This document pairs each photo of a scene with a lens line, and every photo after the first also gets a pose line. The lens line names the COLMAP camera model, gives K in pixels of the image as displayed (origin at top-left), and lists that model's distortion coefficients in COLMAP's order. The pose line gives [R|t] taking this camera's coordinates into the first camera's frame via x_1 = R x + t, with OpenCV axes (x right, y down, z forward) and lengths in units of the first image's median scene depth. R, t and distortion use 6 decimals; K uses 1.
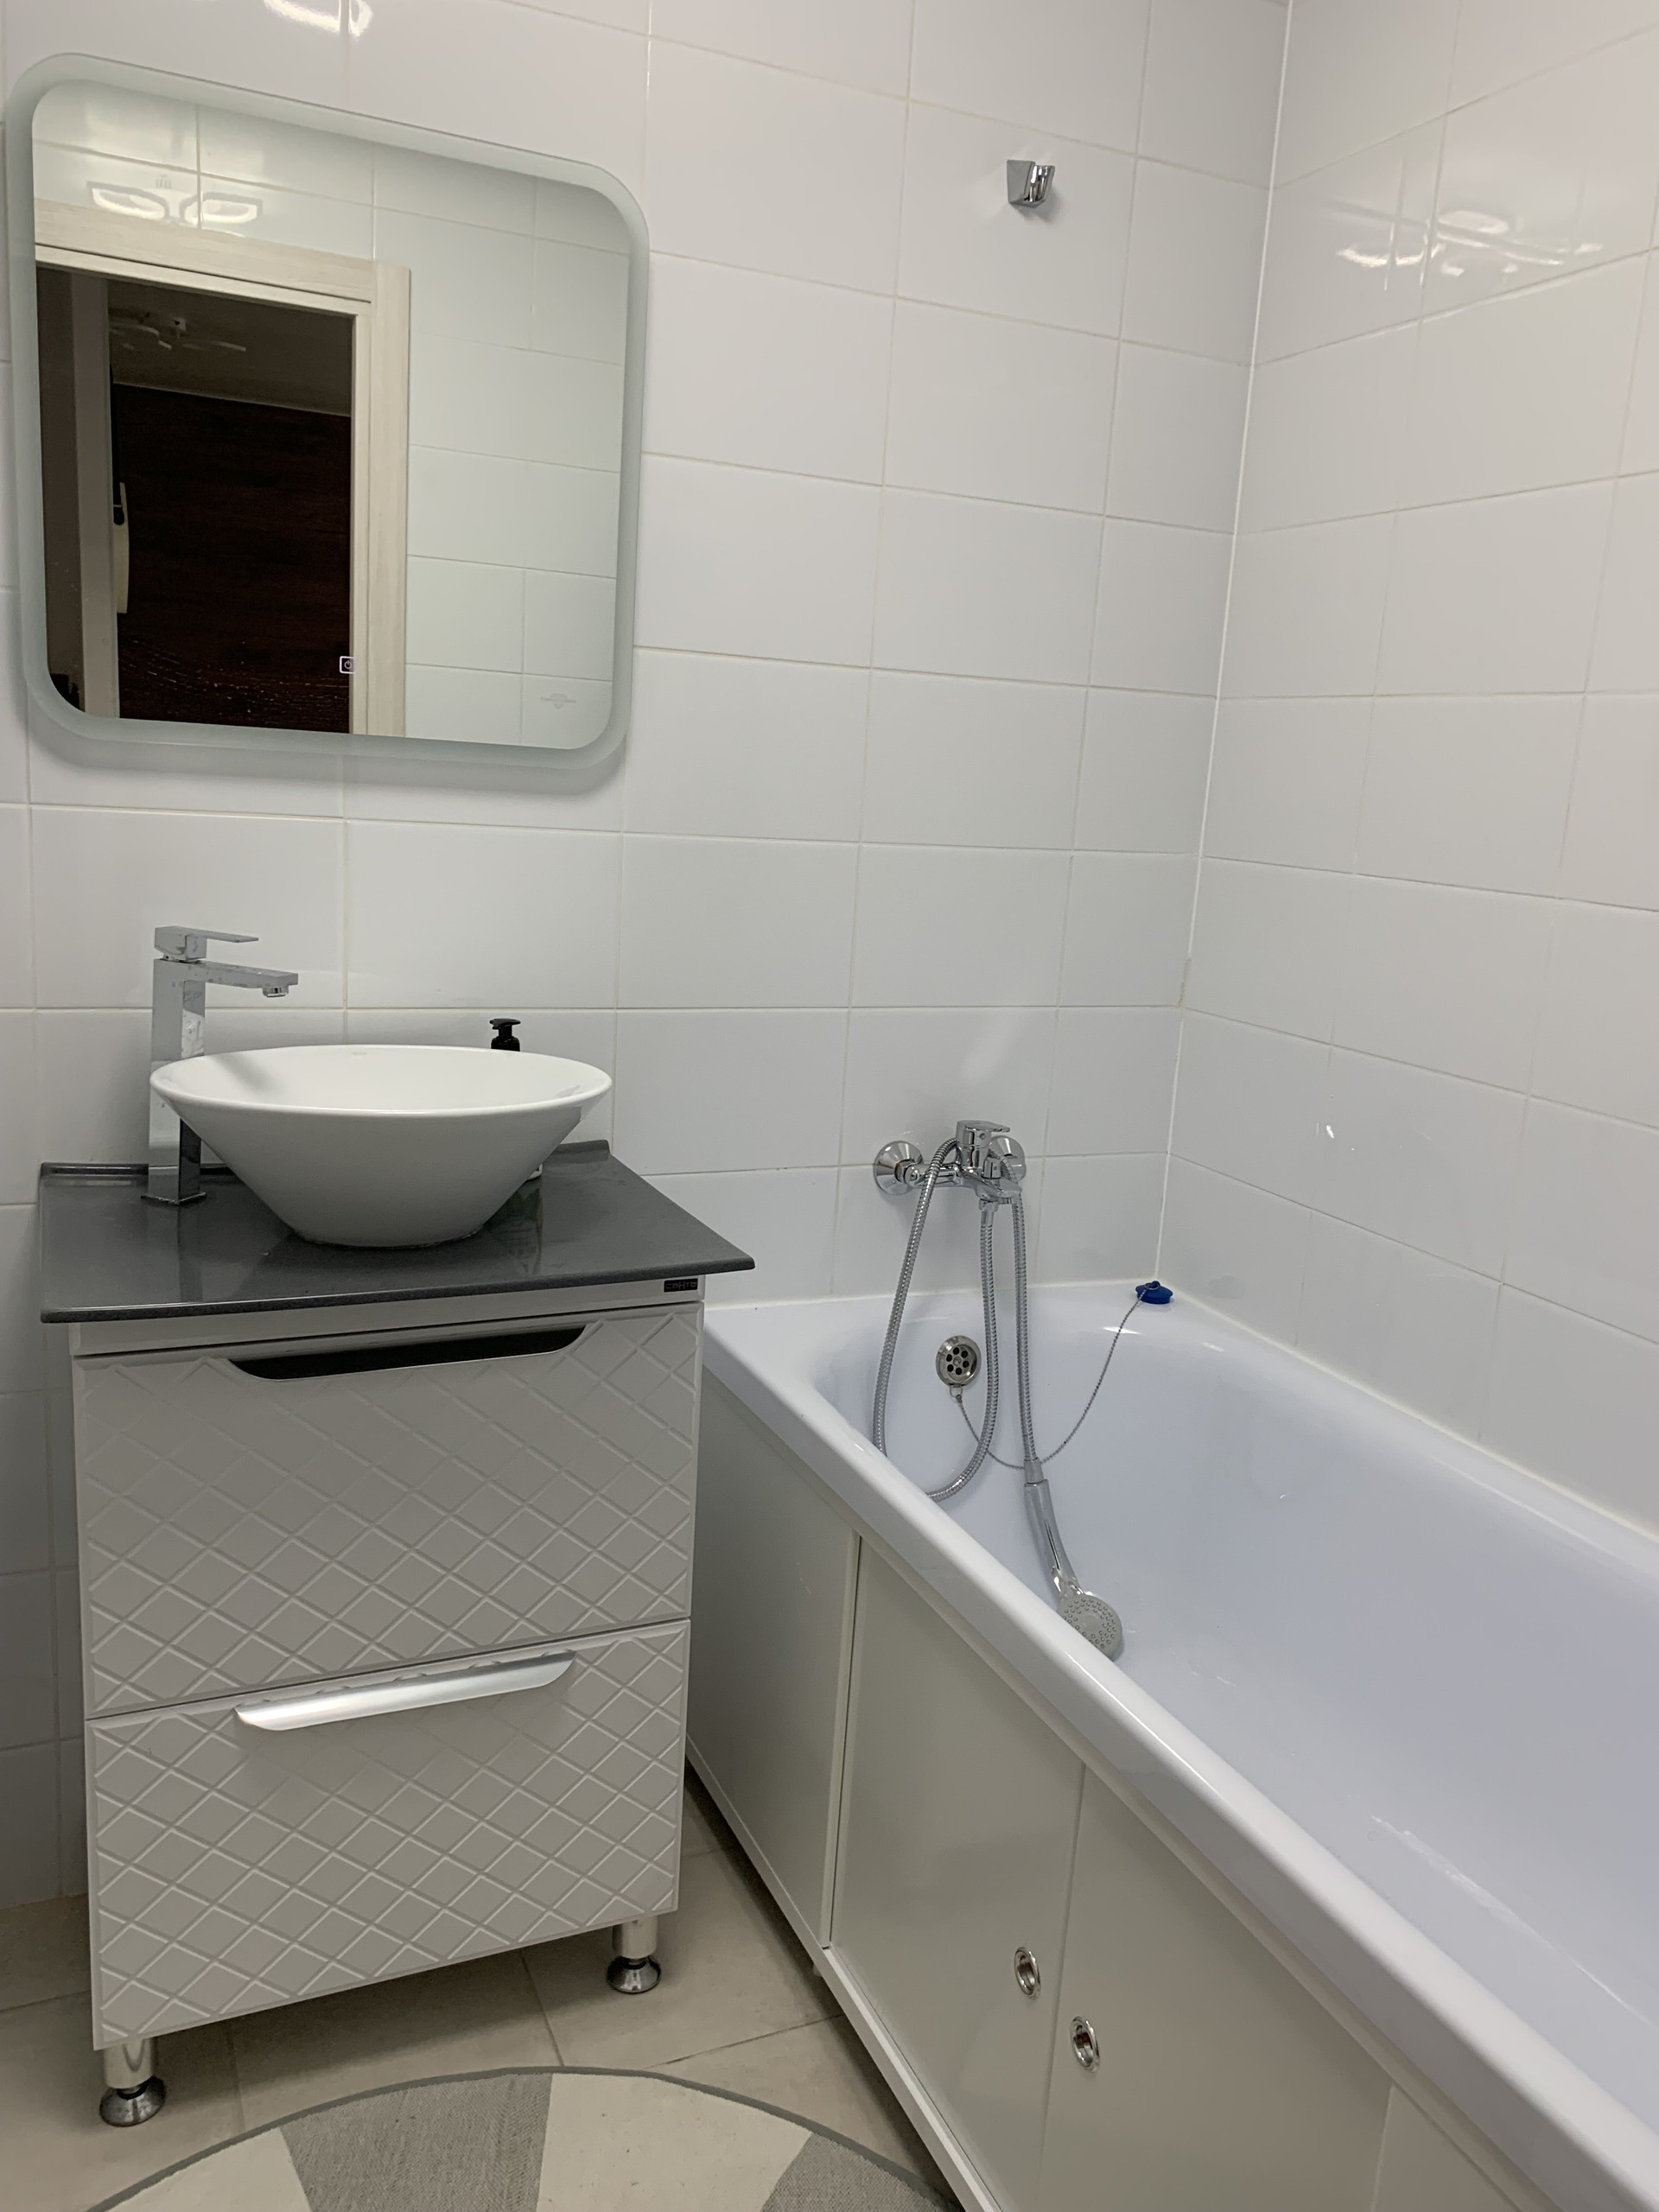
lens RADIAL K [[1662.7, 0, 821.1], [0, 1662.7, 1096.0], [0, 0, 1]] dist [0.028501, -0.027478]
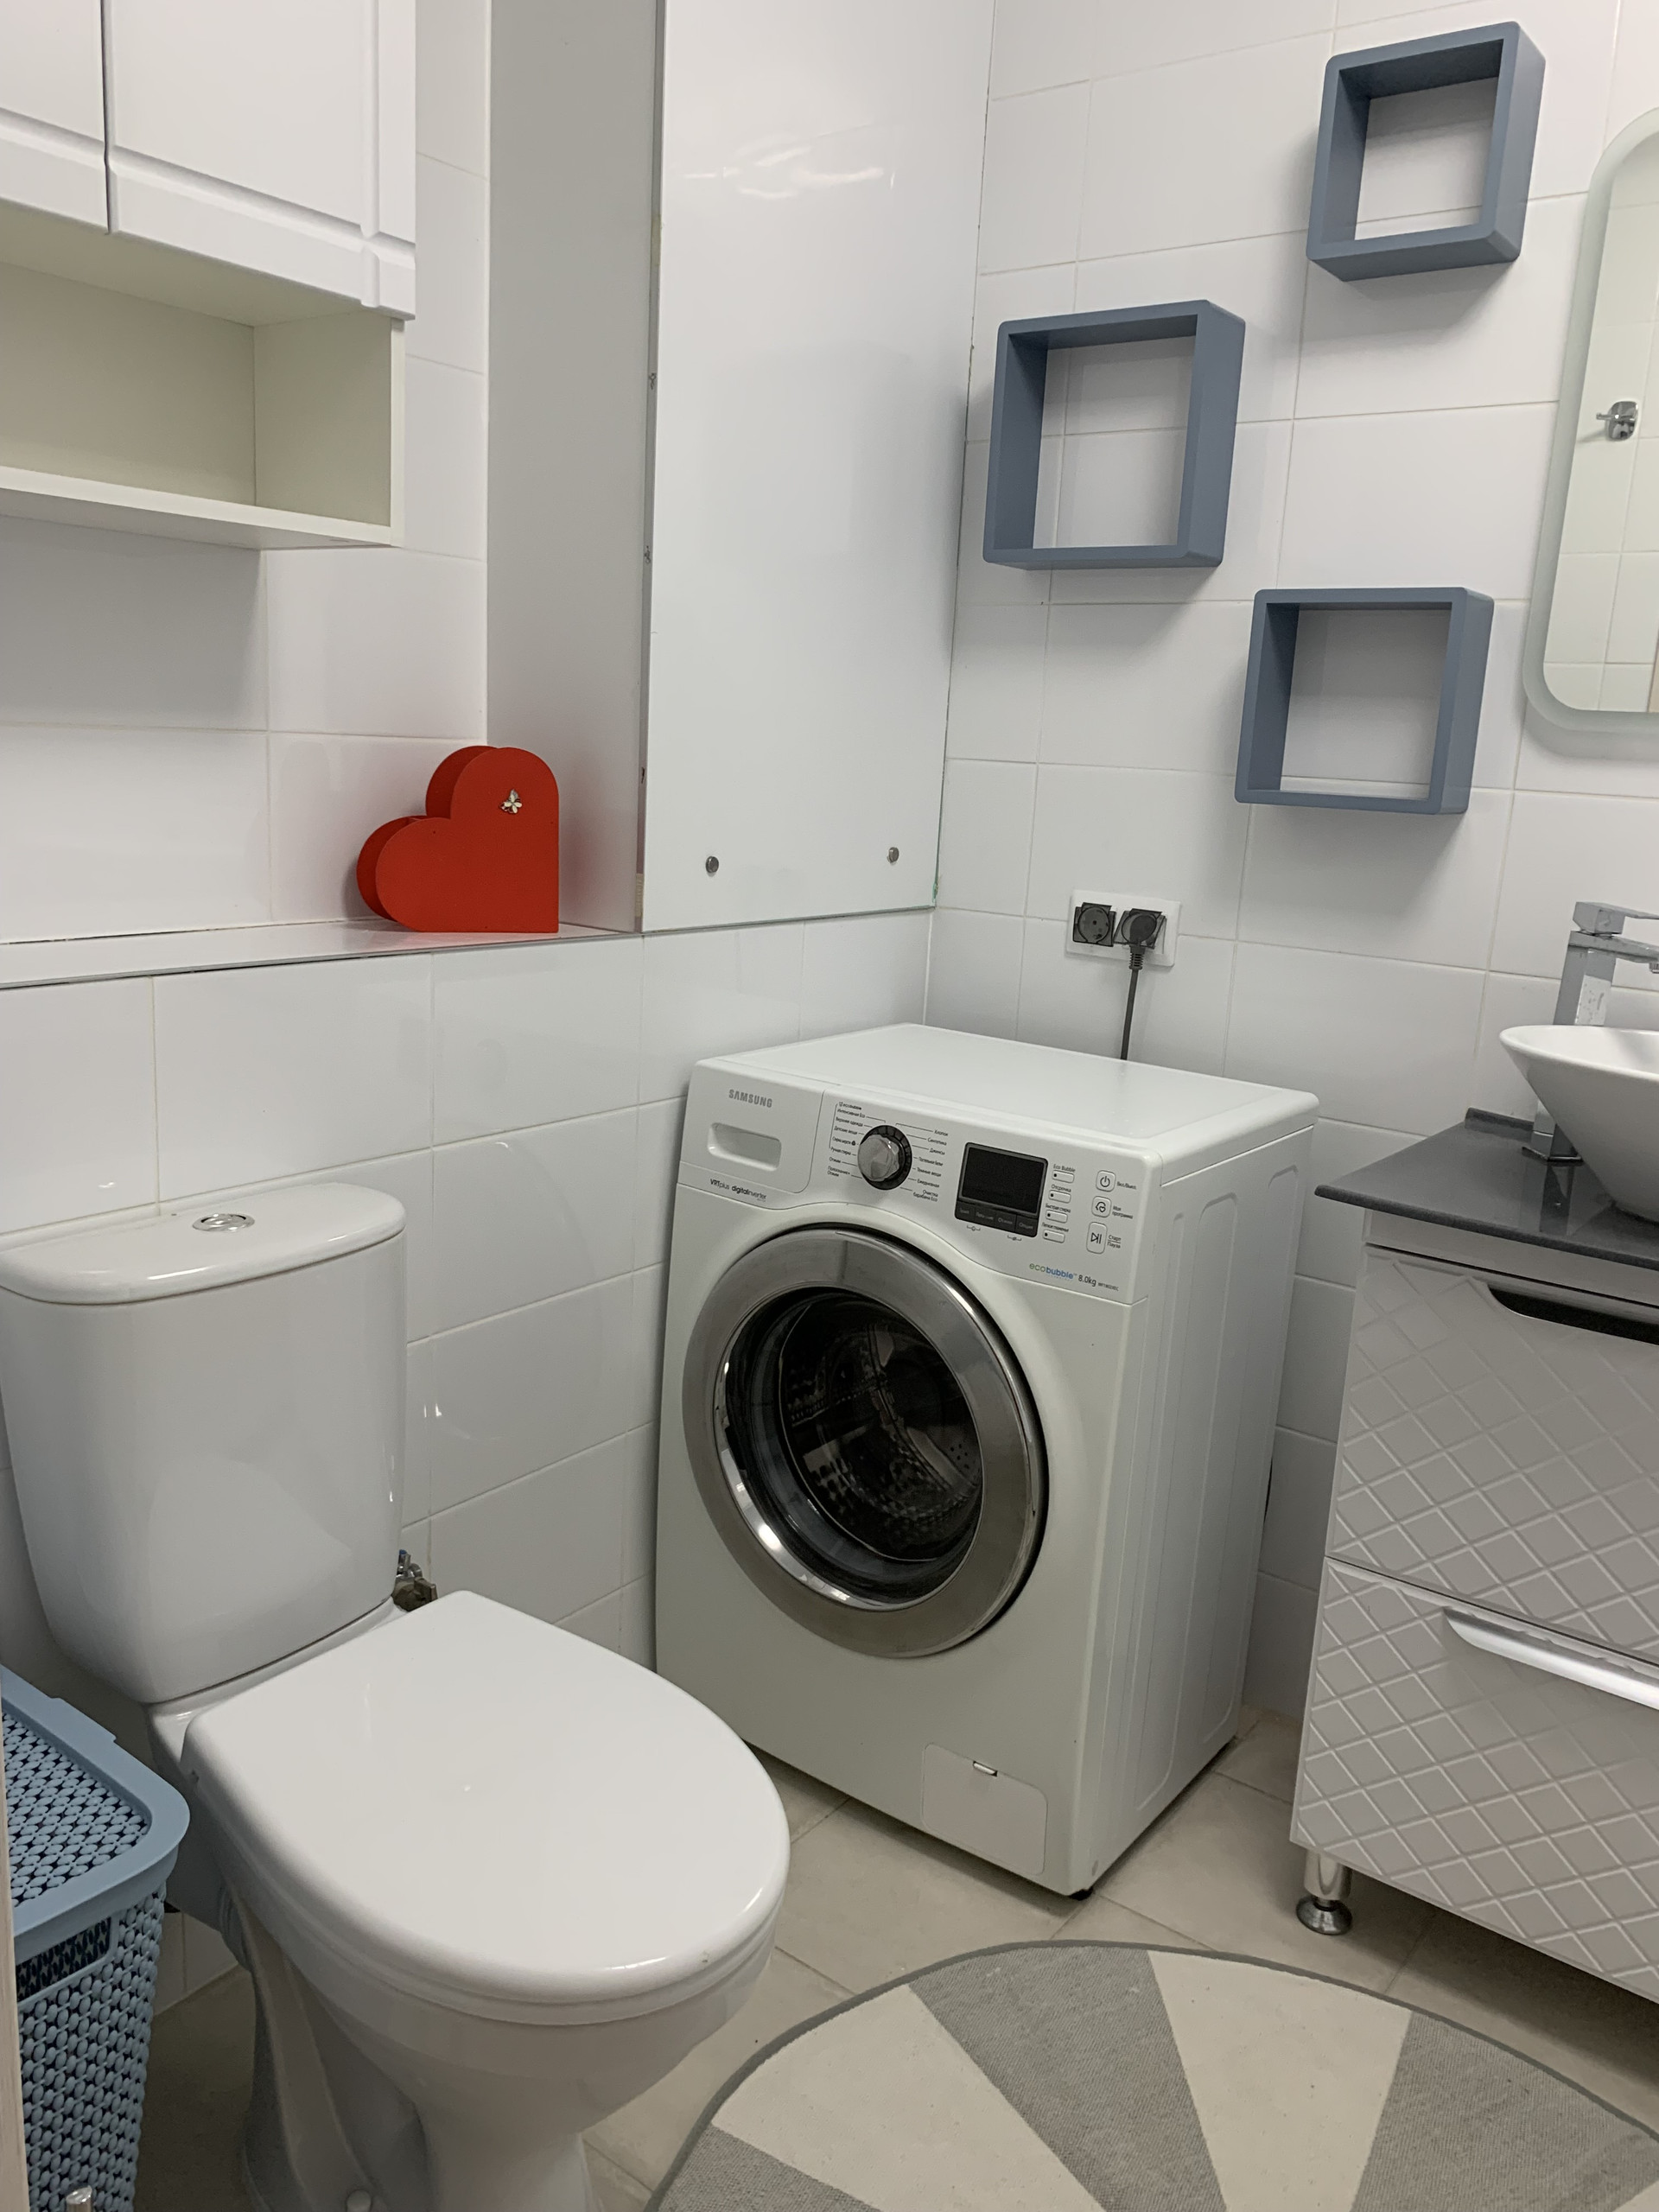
lens RADIAL K [[1662.7, 0, 821.1], [0, 1662.7, 1096.0], [0, 0, 1]] dist [0.028501, -0.027478]
pose [[0.477374, 0.149249, -0.865932, 0.306527], [-0.186765, 0.980186, 0.065981, 0.040187], [0.858623, 0.130229, 0.495790, 0.065021]]
